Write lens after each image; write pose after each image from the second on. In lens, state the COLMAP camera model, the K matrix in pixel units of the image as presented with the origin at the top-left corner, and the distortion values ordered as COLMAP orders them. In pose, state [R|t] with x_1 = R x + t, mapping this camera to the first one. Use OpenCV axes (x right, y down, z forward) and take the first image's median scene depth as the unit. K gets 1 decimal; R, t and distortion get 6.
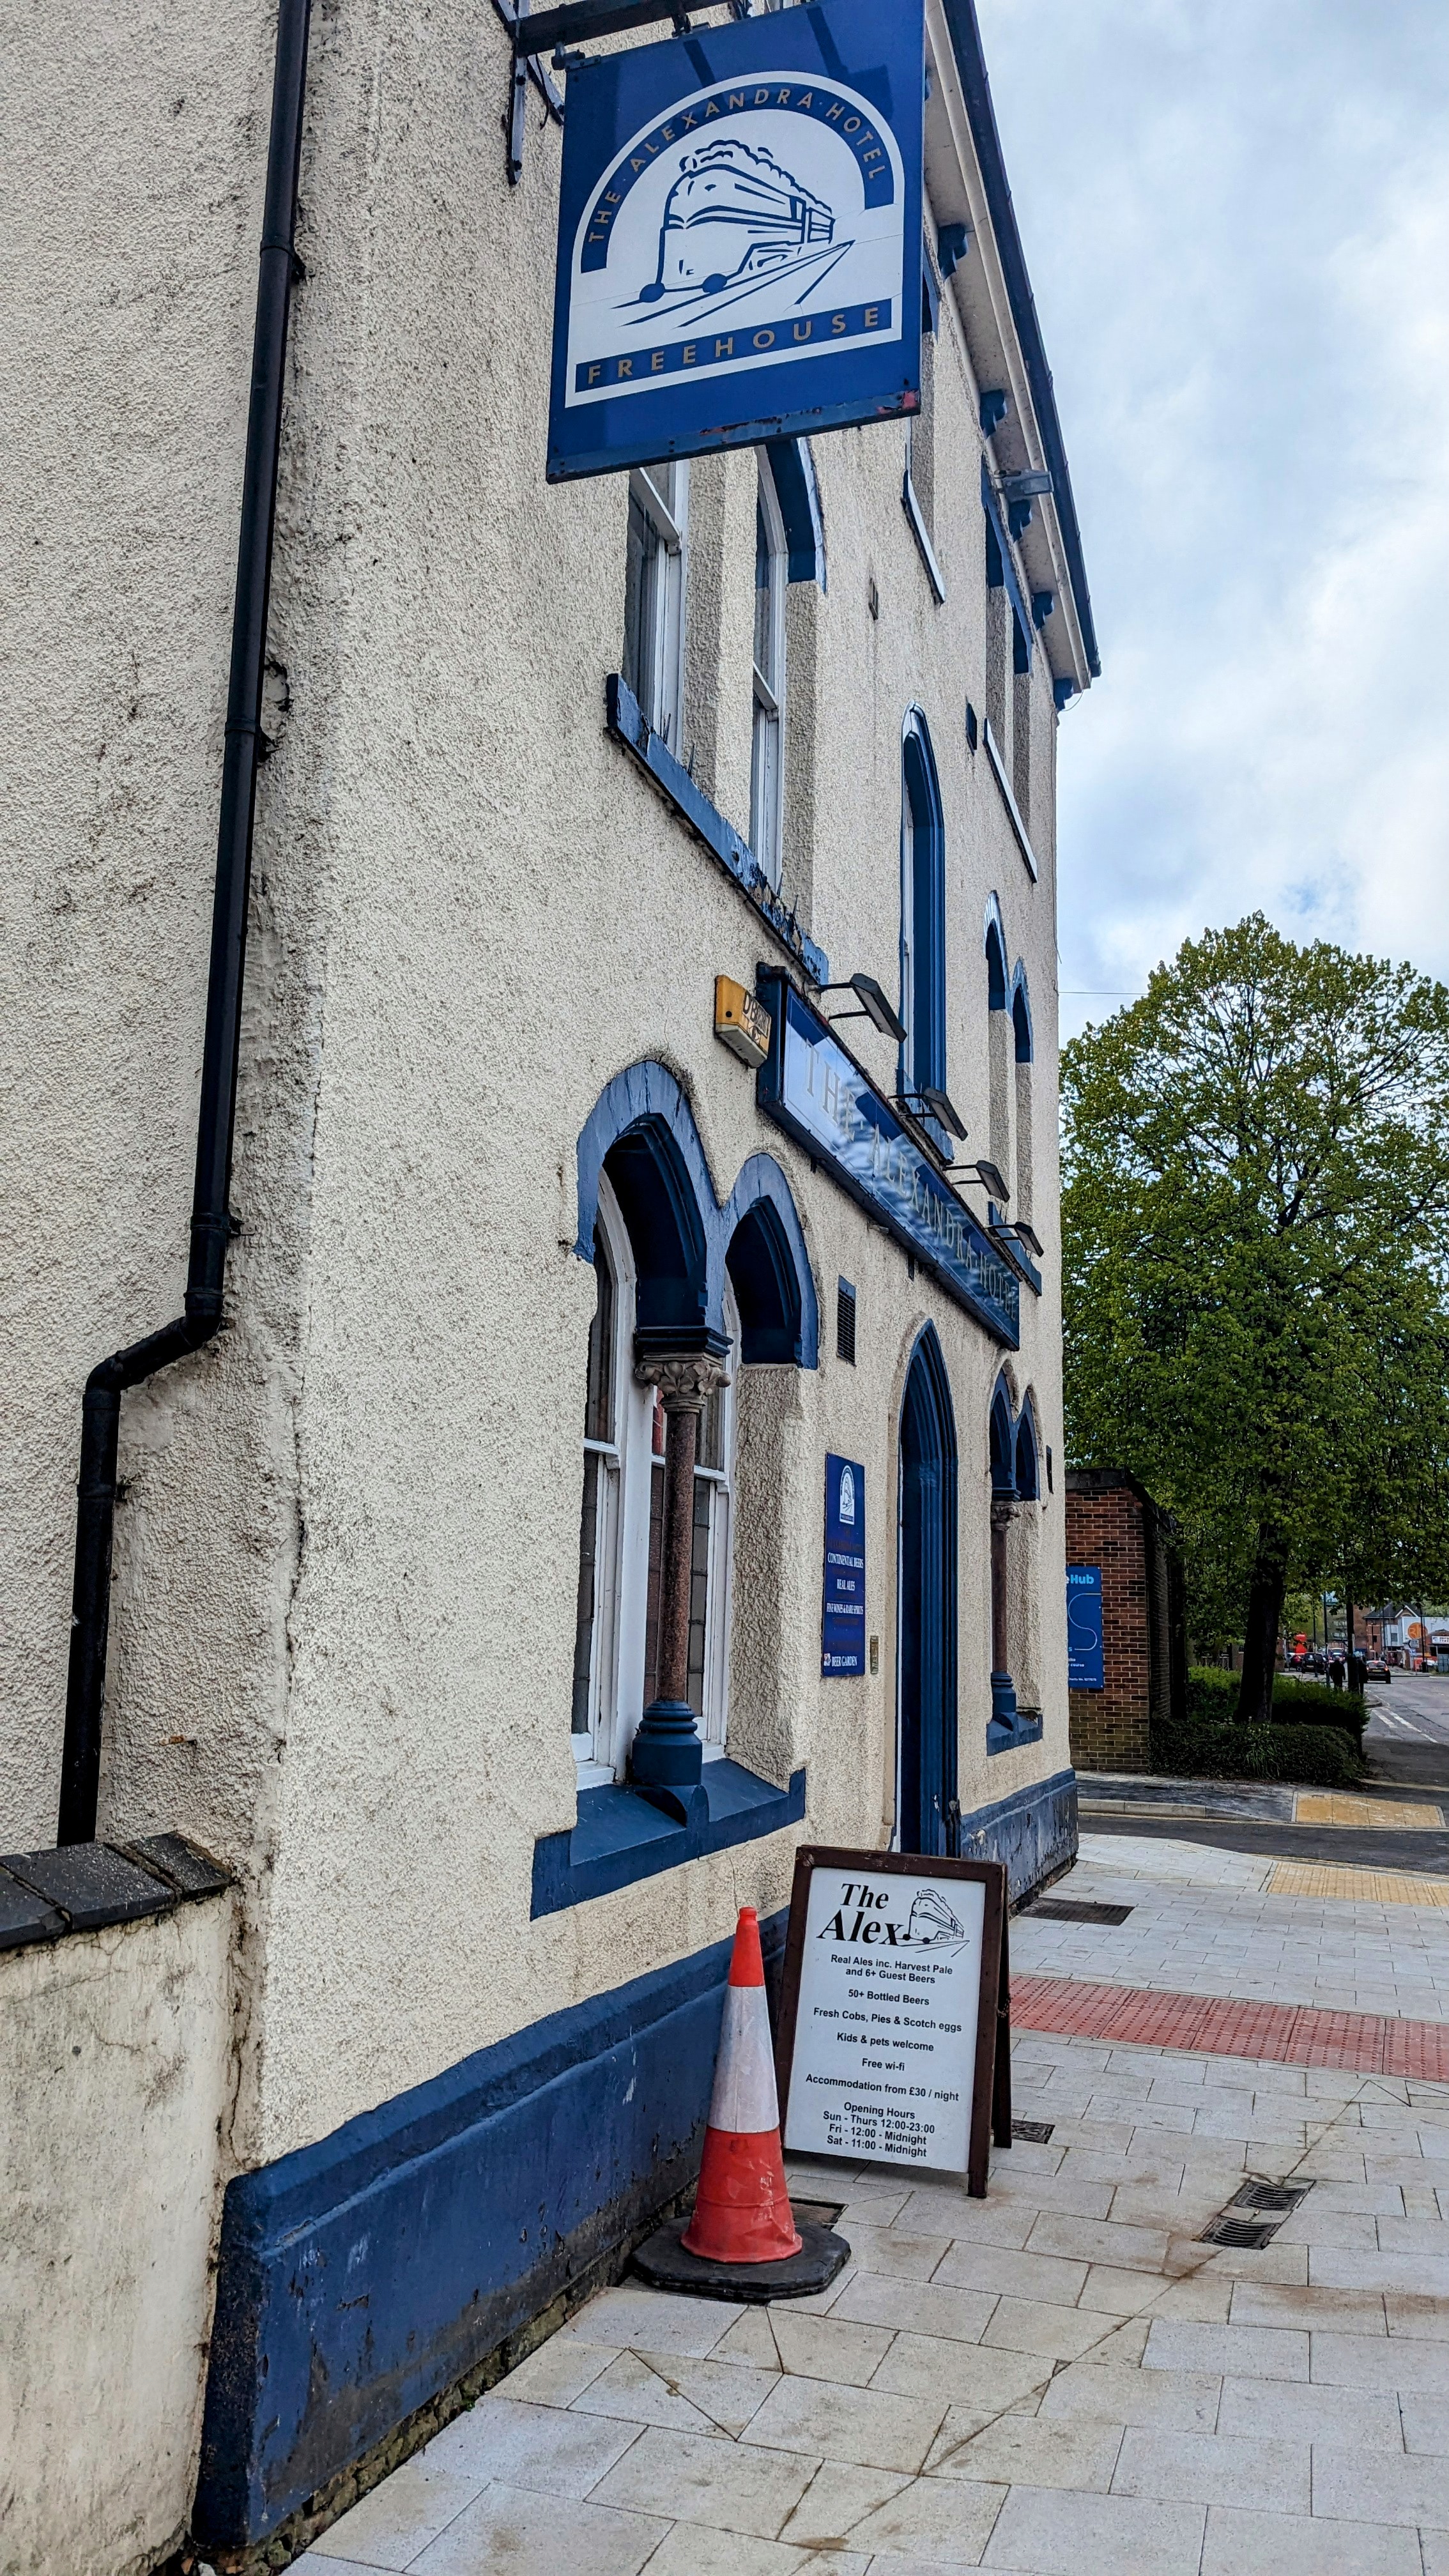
lens RADIAL K [[1862.8, 0, 708.3], [0, 1862.8, 1283.9], [0, 0, 1]] dist [0.049944, -0.056433]
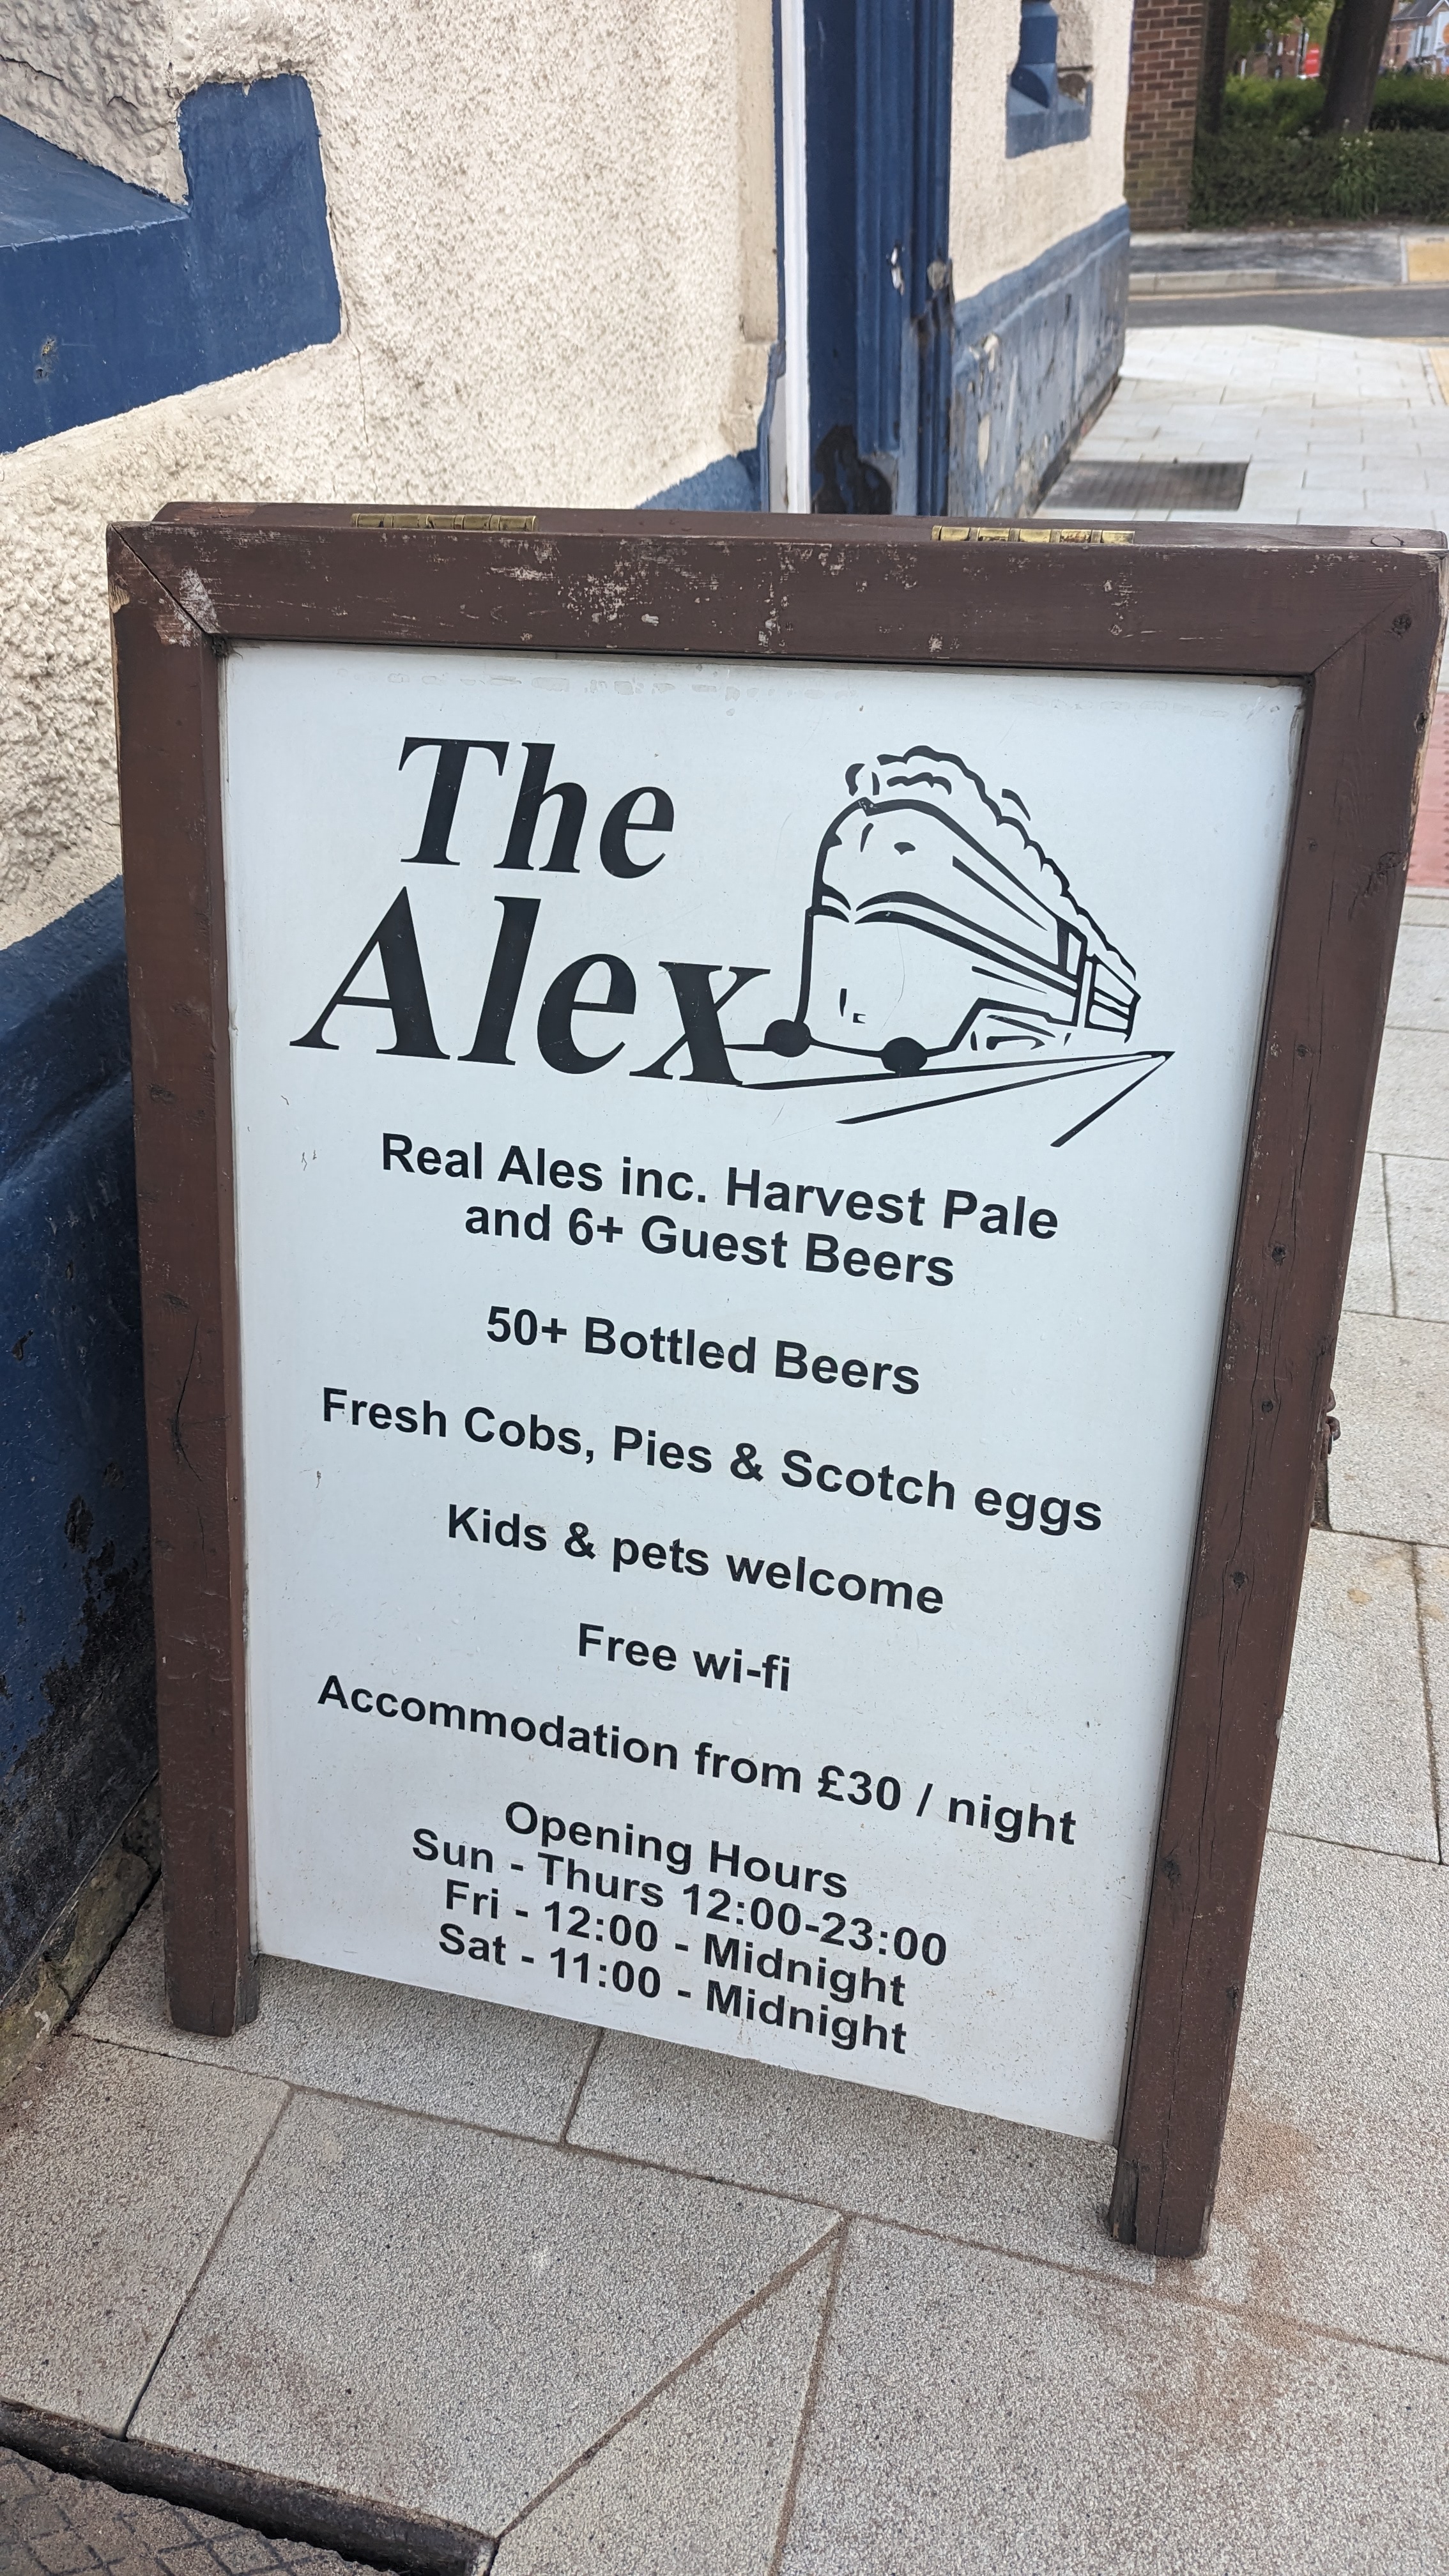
lens RADIAL K [[1862.8, 0, 708.3], [0, 1862.8, 1283.9], [0, 0, 1]] dist [0.049944, -0.056433]
pose [[0.996267, -0.086325, 0.000337, 0.095452], [0.063562, 0.736203, 0.673769, 0.247828], [-0.058411, -0.671232, 0.738942, 0.849857]]
